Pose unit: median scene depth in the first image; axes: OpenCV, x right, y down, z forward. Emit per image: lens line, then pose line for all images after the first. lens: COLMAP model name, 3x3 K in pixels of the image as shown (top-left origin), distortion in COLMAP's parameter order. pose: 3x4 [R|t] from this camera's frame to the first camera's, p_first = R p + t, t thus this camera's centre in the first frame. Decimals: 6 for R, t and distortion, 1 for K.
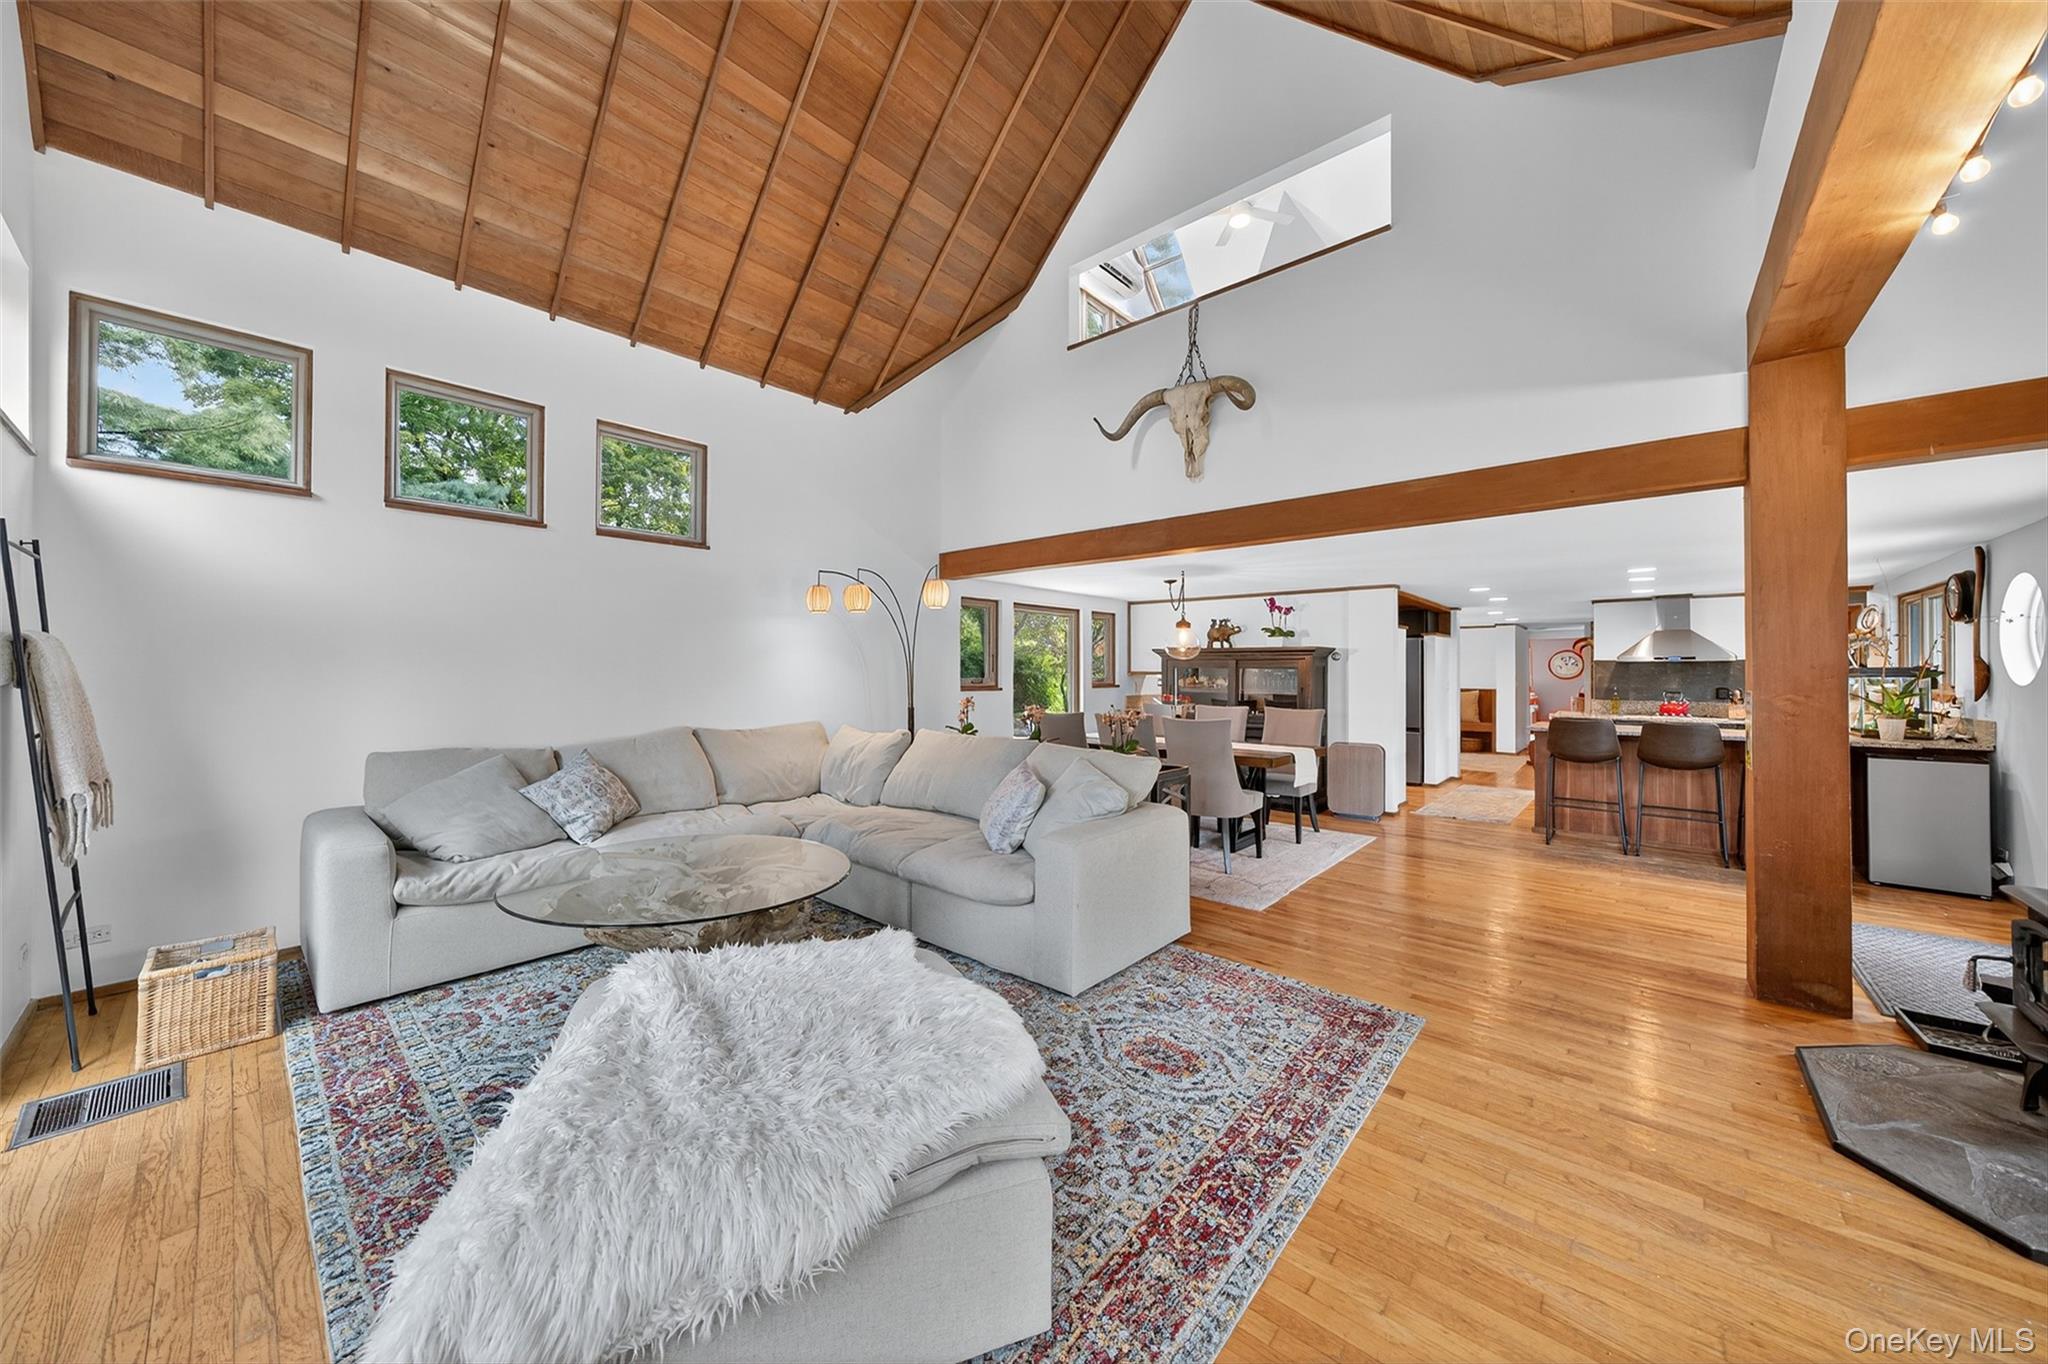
lens RADIAL K [[717.2, 0, 1019.6], [0, 717.2, 668.7], [0, 0, 1]] dist [-0.000065, 0.000001]
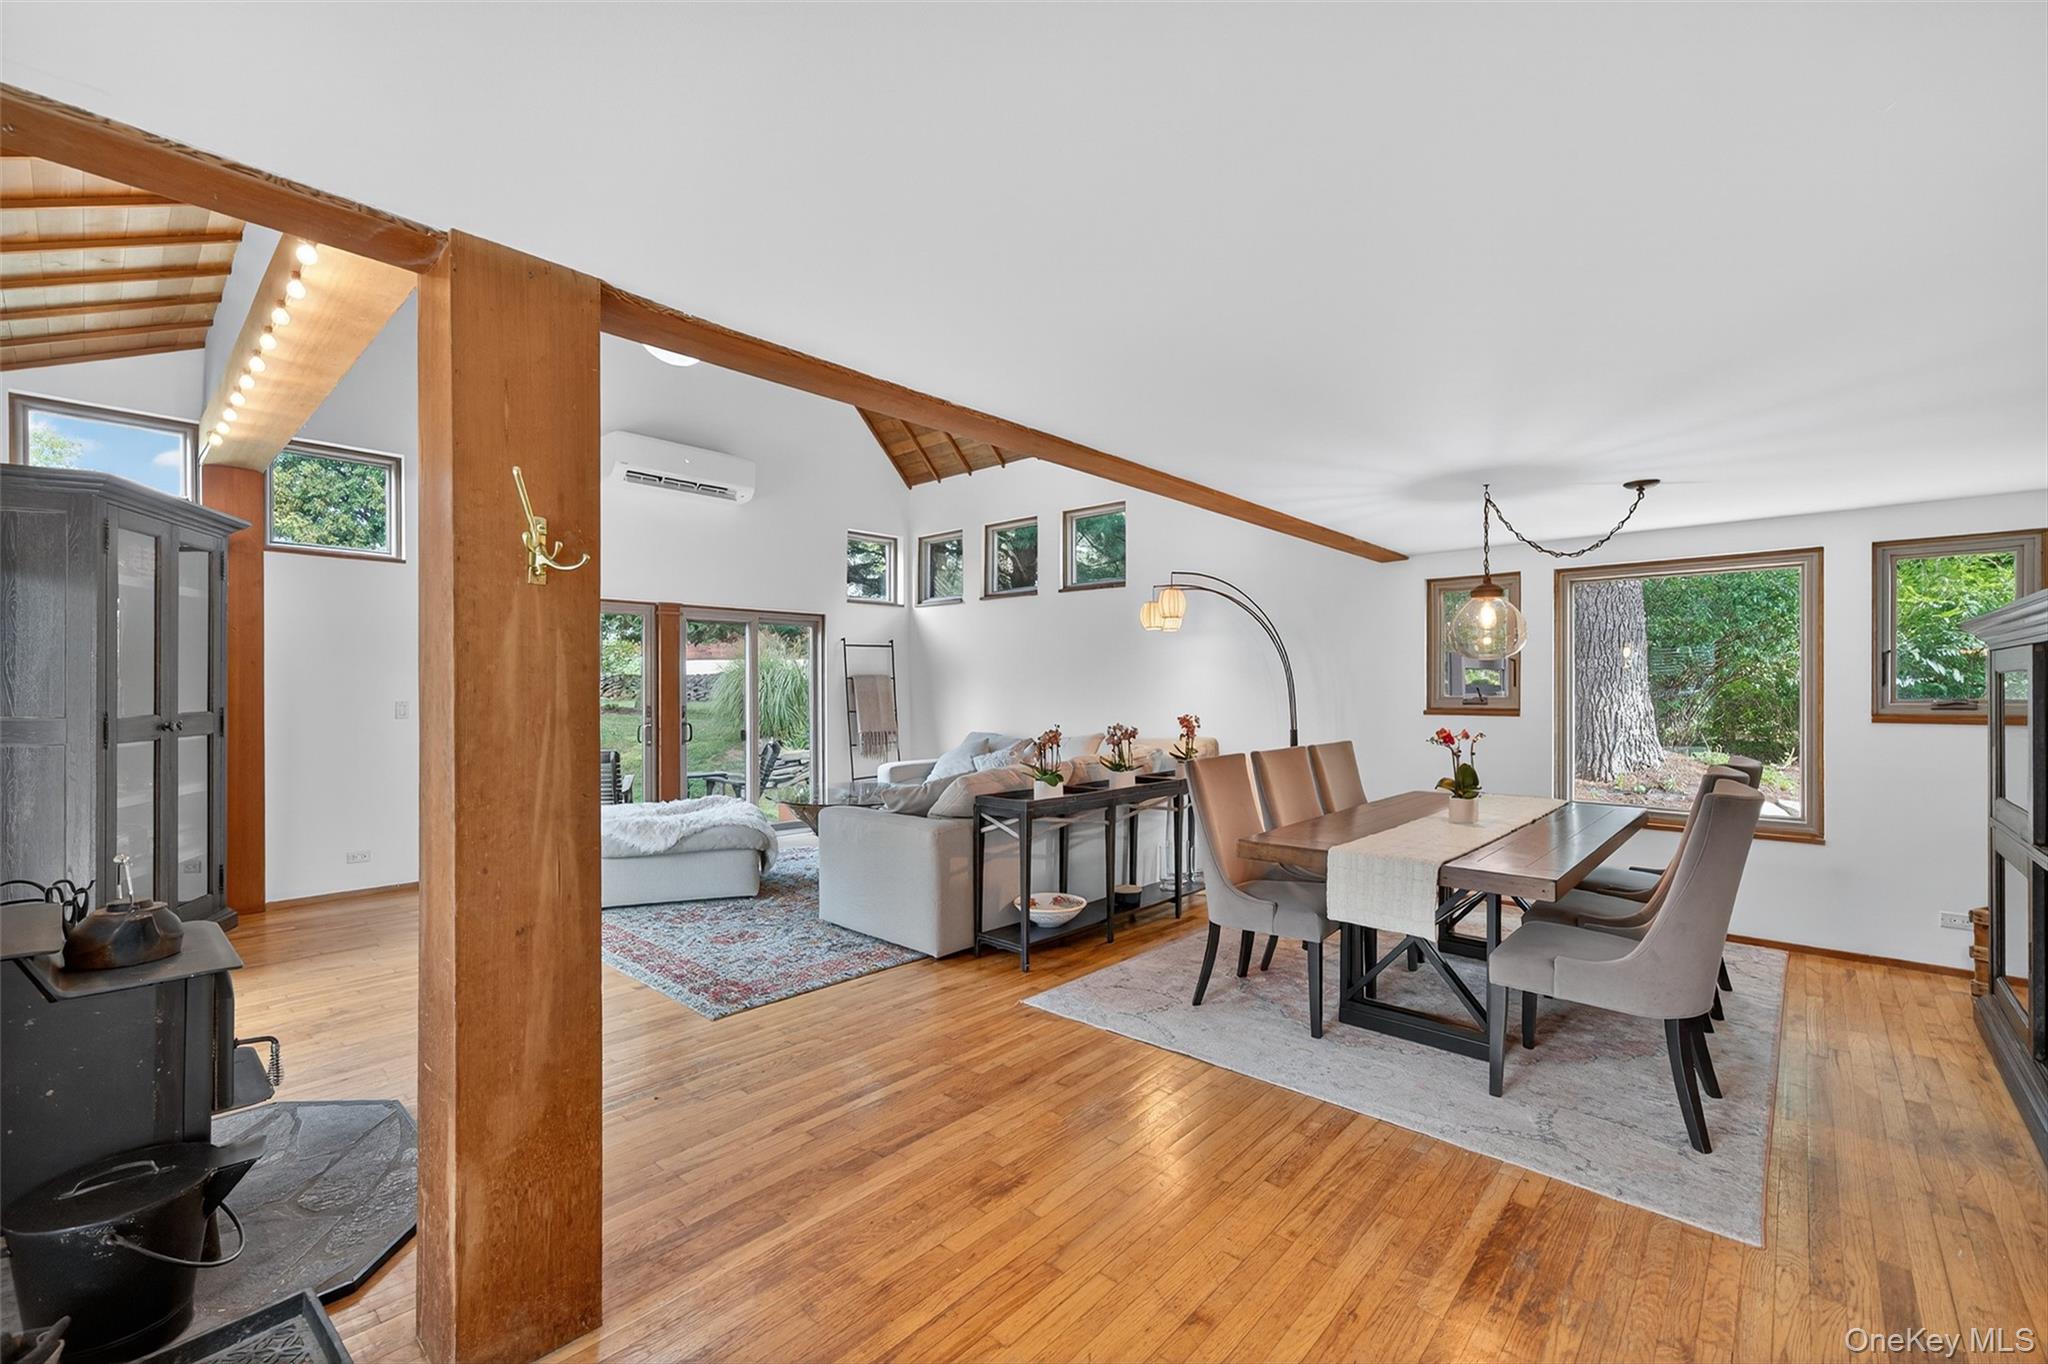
lens RADIAL K [[906.4, 0, 1018.7], [0, 906.4, 689.8], [0, 0, 1]] dist [0.000946, 0.000164]
pose [[-0.050564, -0.002601, -0.998717, 1.724085], [0.005825, 0.999979, -0.002899, 0.019016], [0.998704, -0.005964, -0.050548, 1.403257]]
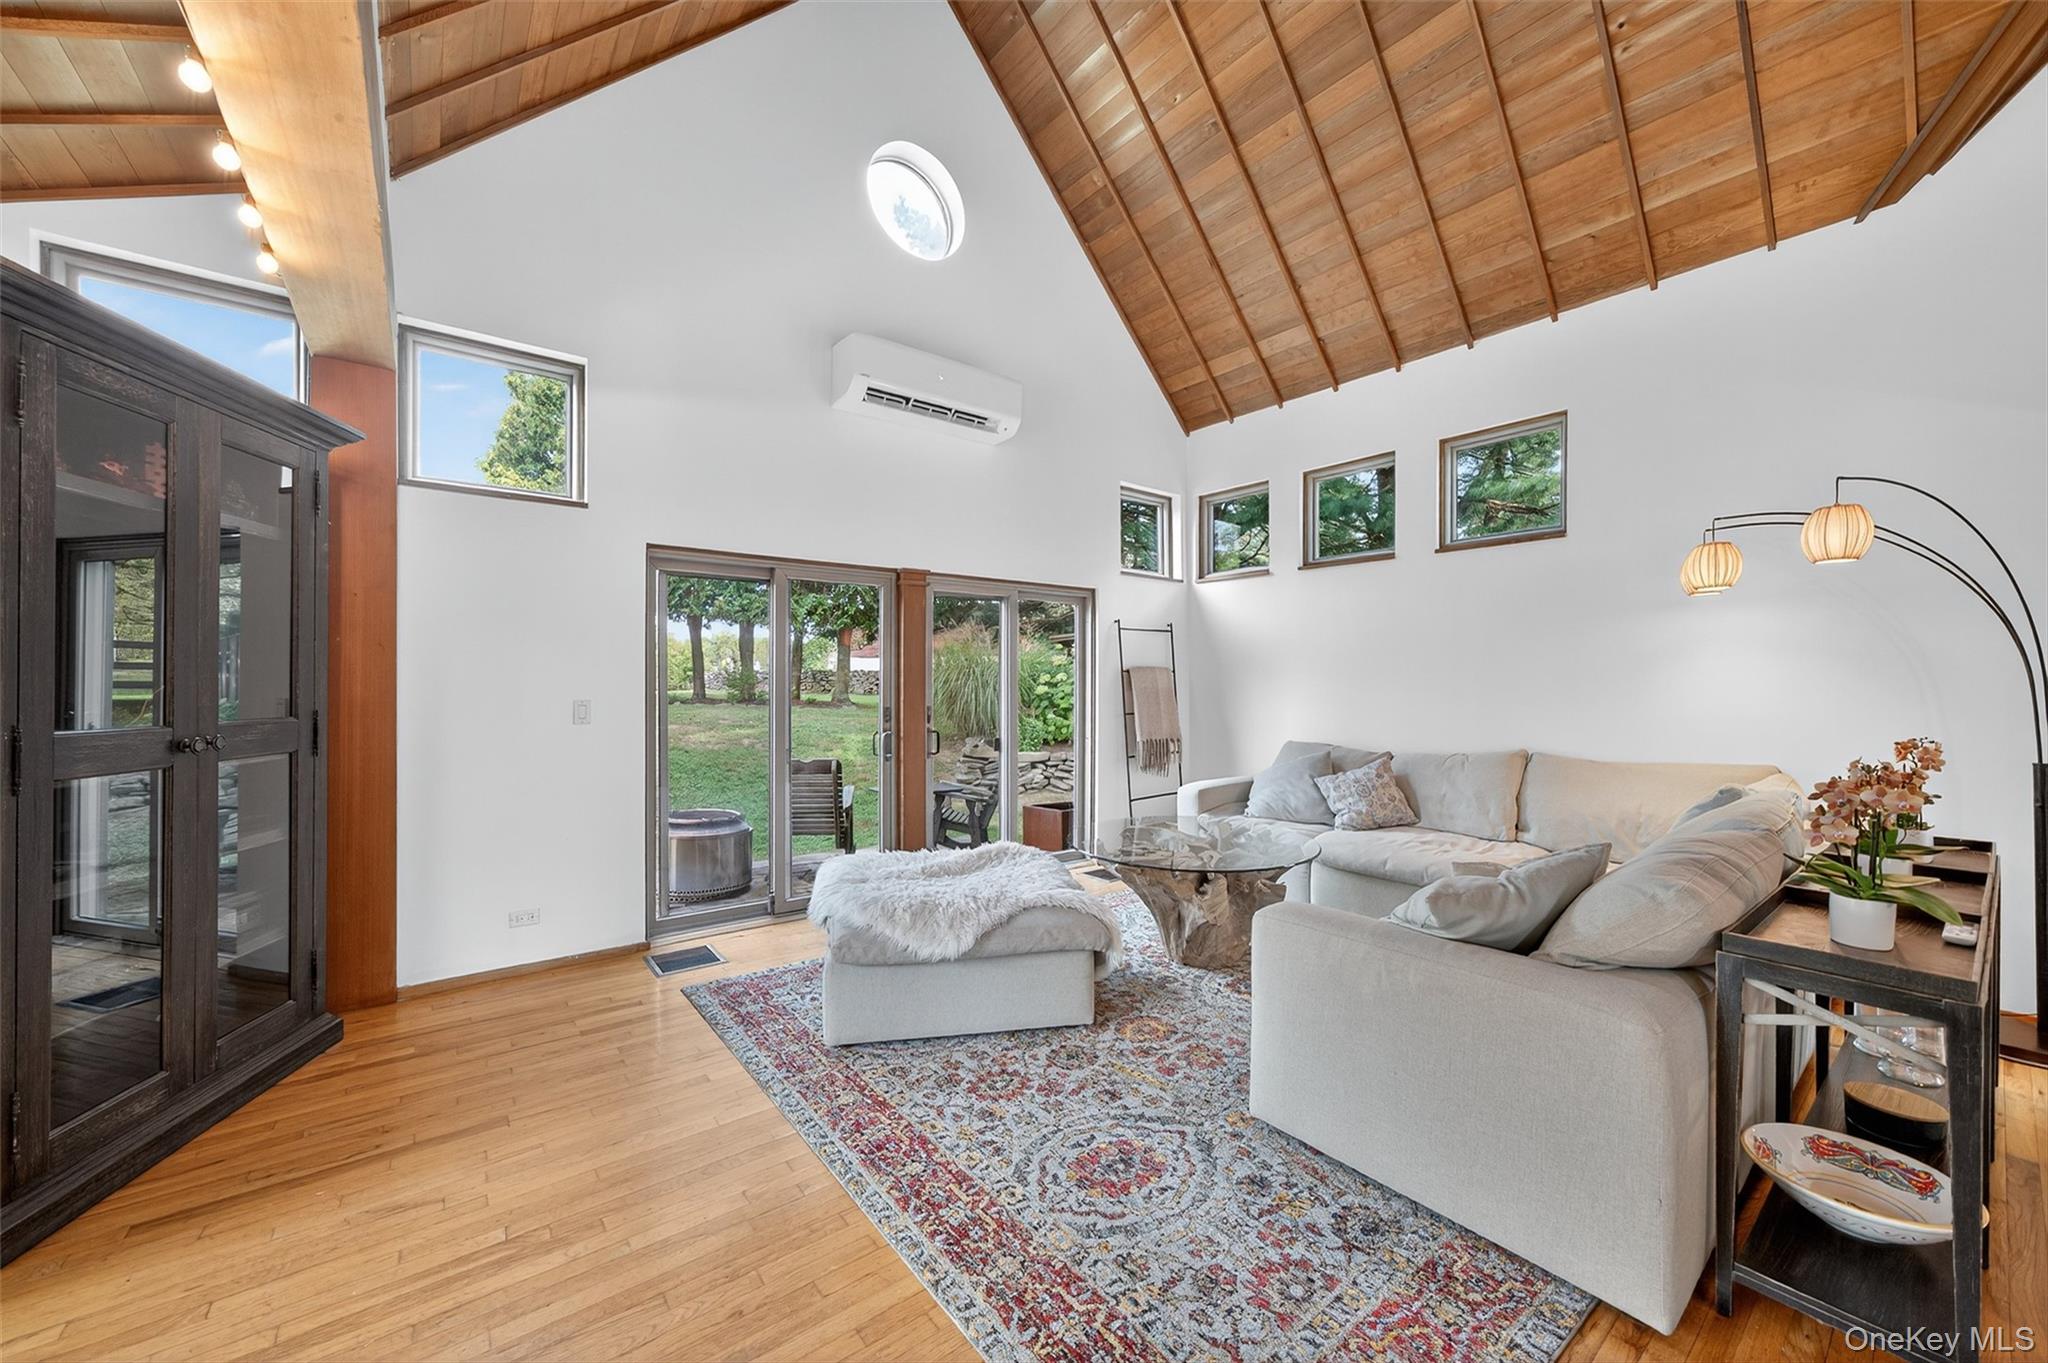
lens RADIAL K [[770.5, 0, 1023.7], [0, 770.5, 718.5], [0, 0, 1]] dist [-0.026717, 0.000096]
pose [[-0.197055, 0.040550, -0.979554, 0.844196], [-0.002748, 0.999117, 0.041913, 0.008606], [0.980389, 0.010951, -0.196769, 0.872898]]
